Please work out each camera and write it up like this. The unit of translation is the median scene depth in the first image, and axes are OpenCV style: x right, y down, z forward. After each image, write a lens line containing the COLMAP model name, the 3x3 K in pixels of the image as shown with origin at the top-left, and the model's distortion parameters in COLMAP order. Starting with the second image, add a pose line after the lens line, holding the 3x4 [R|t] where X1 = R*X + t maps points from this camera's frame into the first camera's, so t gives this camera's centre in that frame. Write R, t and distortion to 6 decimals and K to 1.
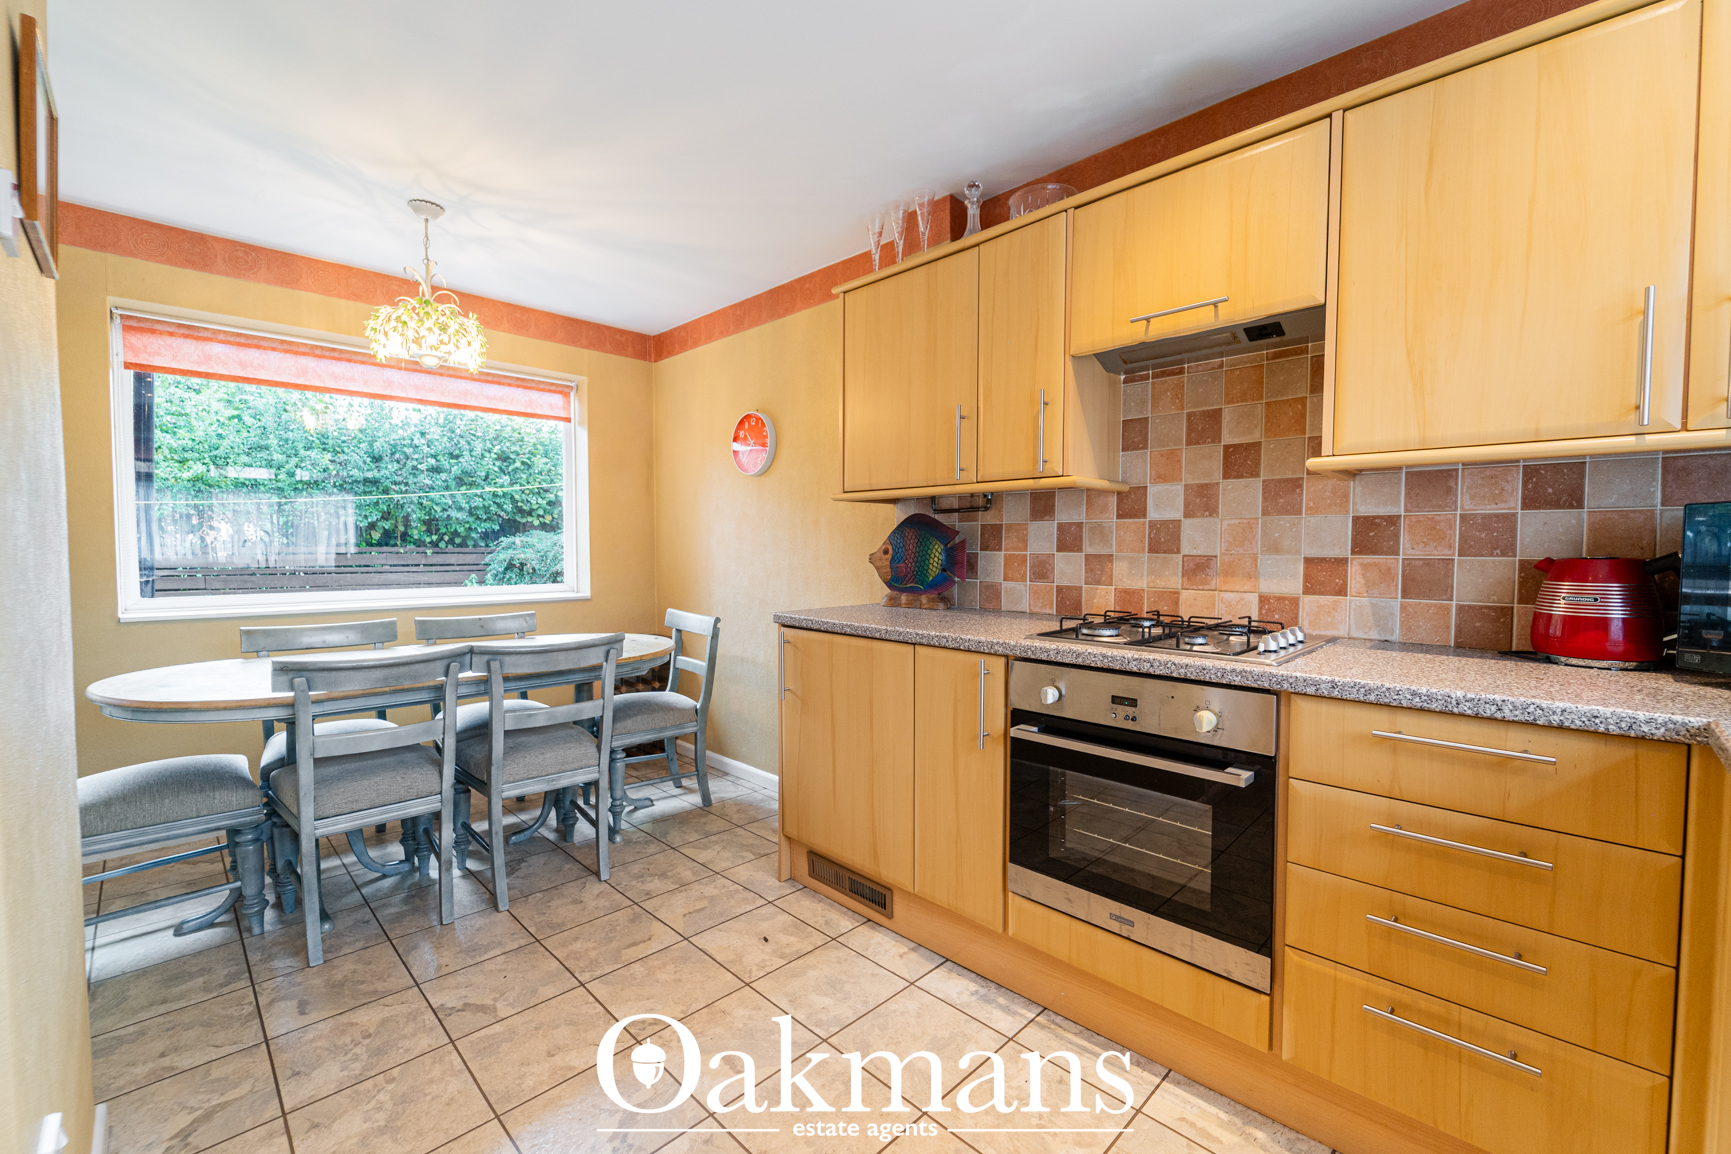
lens RADIAL K [[719.7, 0, 869.9], [0, 719.7, 570.9], [0, 0, 1]] dist [0.000707, -0.001312]
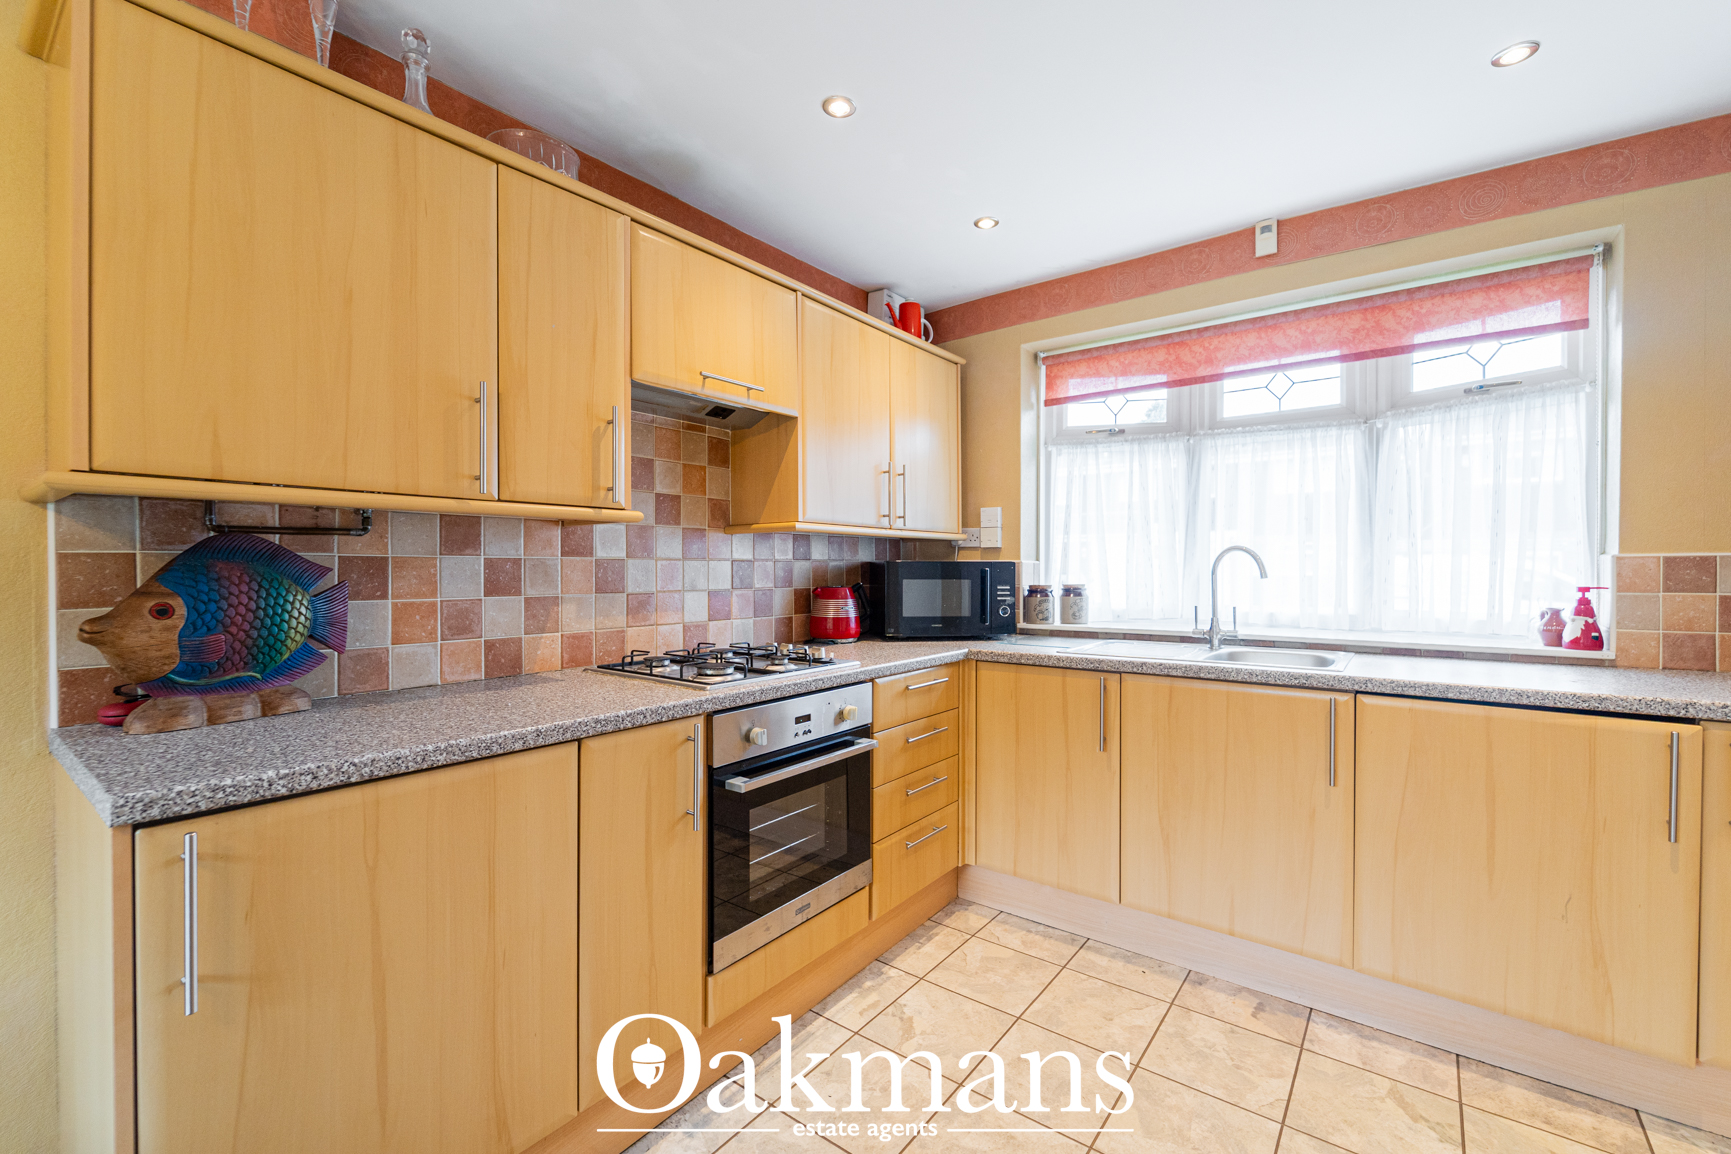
lens RADIAL K [[719.7, 0, 874.5], [0, 719.7, 572.9], [0, 0, 1]] dist [0.000707, -0.001312]
pose [[-0.130983, -0.007350, 0.991357, -0.634145], [0.038838, 0.999167, 0.012539, -0.051762], [-0.990624, 0.040145, -0.130589, 0.793345]]
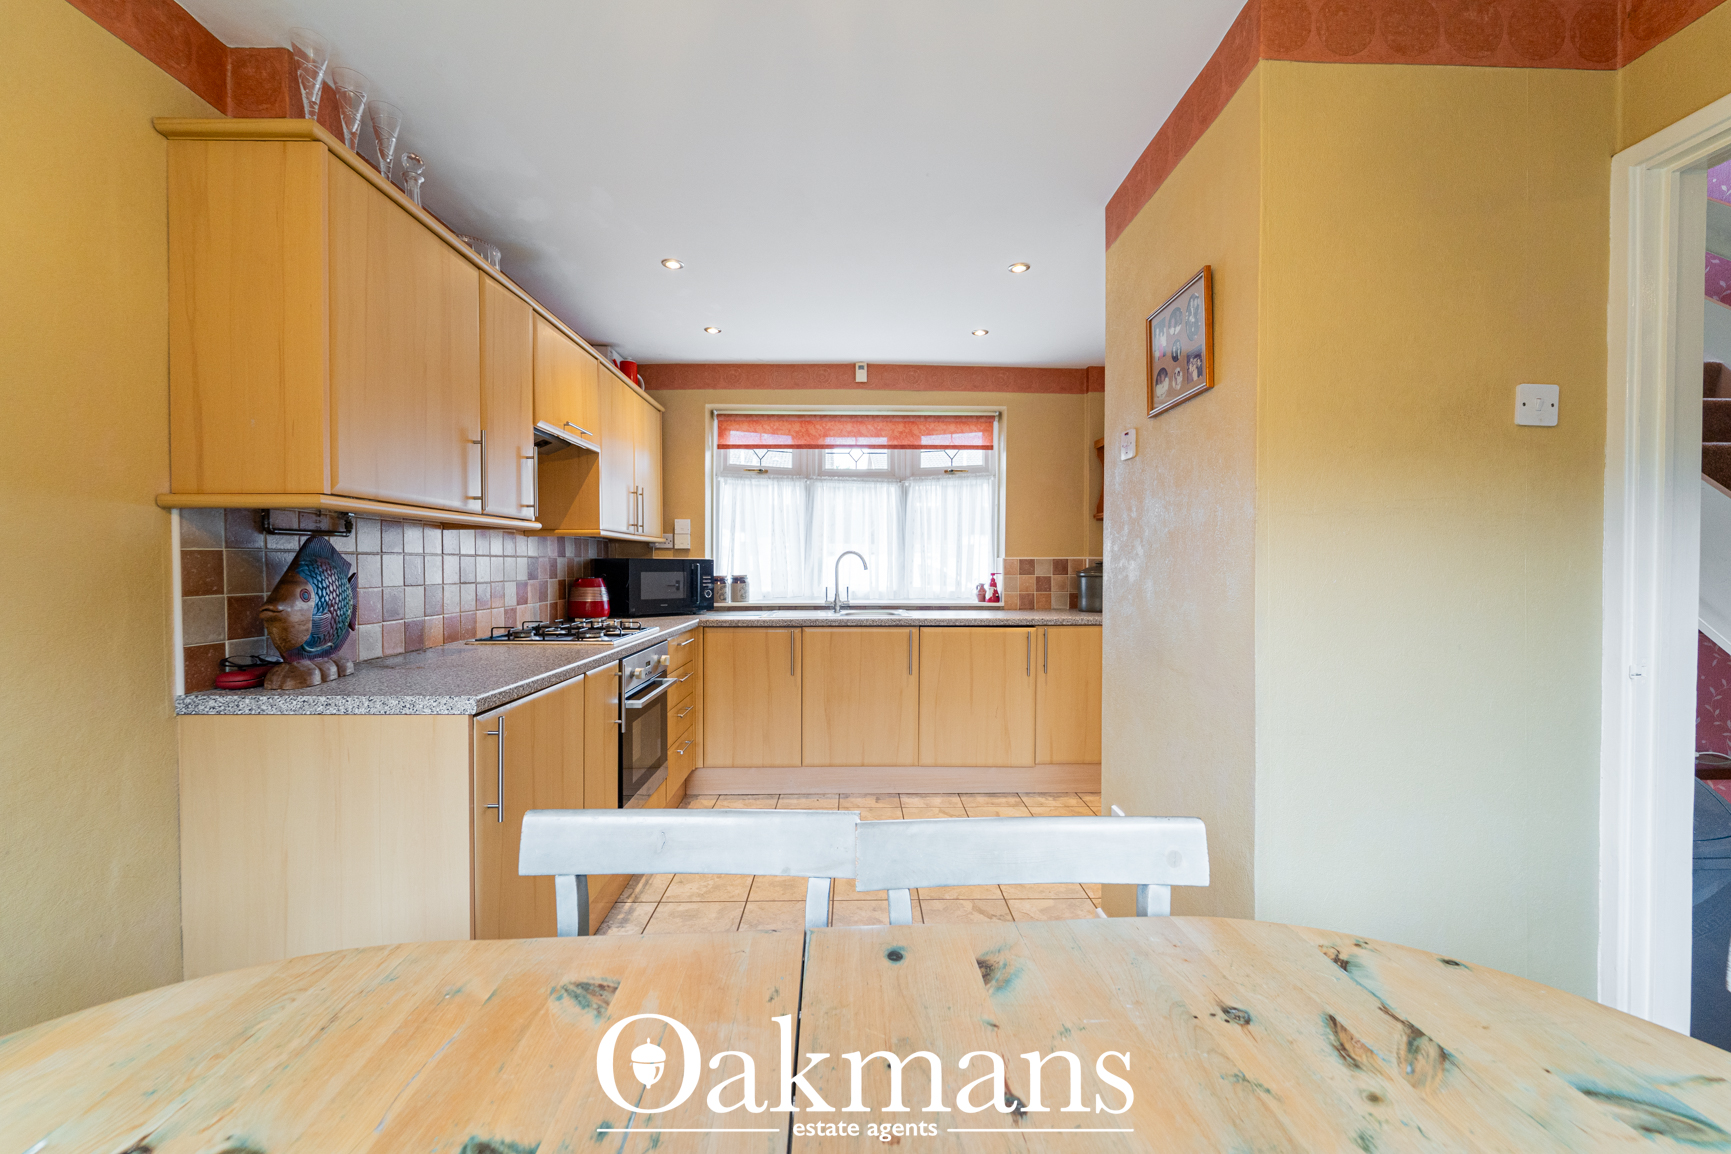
lens RADIAL K [[719.7, 0, 857.2], [0, 719.7, 573.4], [0, 0, 1]] dist [0.000707, -0.001312]
pose [[-0.715346, -0.011978, 0.698668, -0.967939], [0.024541, 0.998806, 0.042250, -0.080037], [-0.698339, 0.047370, -0.714198, 1.478500]]
